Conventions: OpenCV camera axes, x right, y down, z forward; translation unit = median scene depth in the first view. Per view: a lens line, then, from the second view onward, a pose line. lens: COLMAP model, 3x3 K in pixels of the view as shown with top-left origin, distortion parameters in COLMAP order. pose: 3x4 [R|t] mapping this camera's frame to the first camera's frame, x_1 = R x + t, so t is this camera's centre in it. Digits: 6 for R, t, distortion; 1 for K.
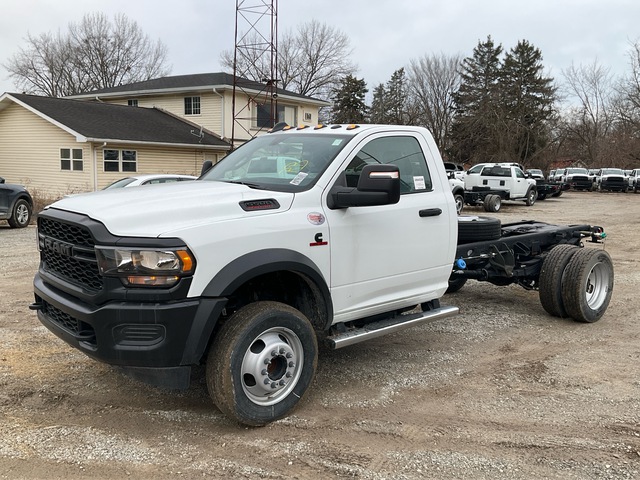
lens RADIAL K [[643.3, 0, 321.1], [0, 643.3, 240.6], [0, 0, 1]] dist [0.029458, -0.000467]
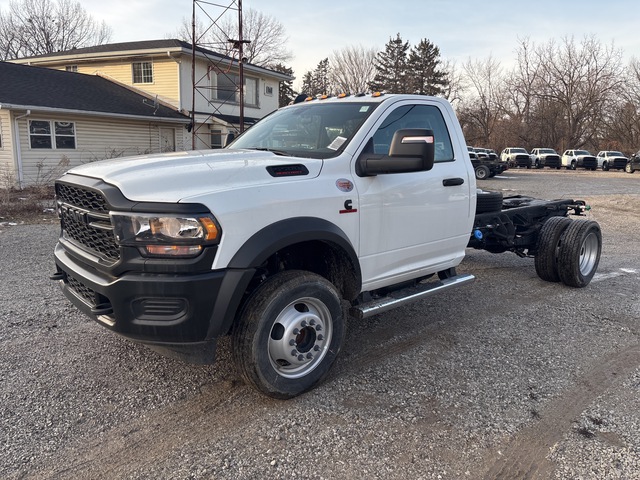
lens RADIAL K [[506.0, 0, 327.9], [0, 506.0, 247.7], [0, 0, 1]] dist [0.003695, -0.000230]
pose [[0.999727, 0.002877, 0.023205, -0.052153], [-0.004354, 0.997950, 0.063850, 0.010038], [-0.022974, -0.063933, 0.997690, 0.245005]]
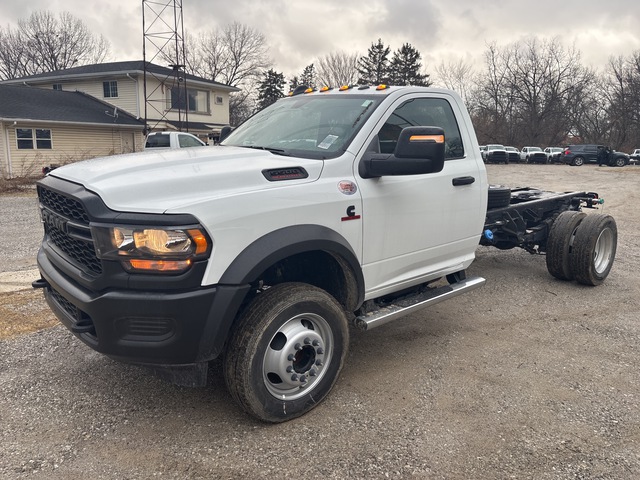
lens RADIAL K [[506.9, 0, 322.4], [0, 506.9, 240.5], [0, 0, 1]] dist [-0.000463, -0.001437]
pose [[0.999933, 0.003268, 0.011090, -0.051332], [-0.004191, 0.996437, 0.084237, -0.022643], [-0.010776, -0.084278, 0.996384, 0.304361]]
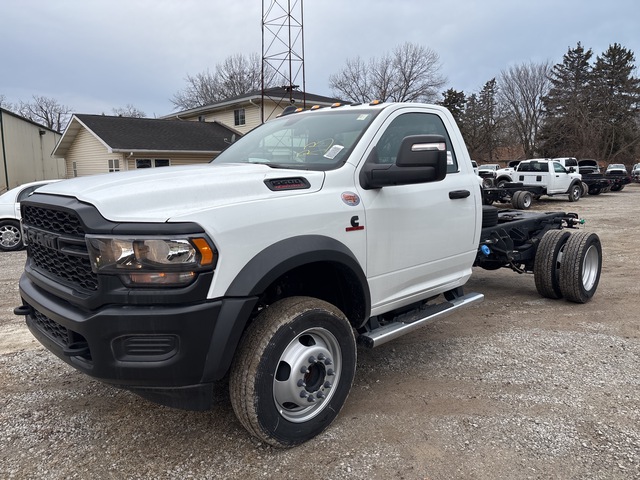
lens RADIAL K [[506.2, 0, 318.2], [0, 506.2, 239.1], [0, 0, 1]] dist [-0.001684, 0.000113]
pose [[0.997789, -0.022630, 0.062489, -0.096410], [0.022312, 0.999734, 0.005771, 0.013805], [-0.062603, -0.004364, 0.998029, 0.330886]]
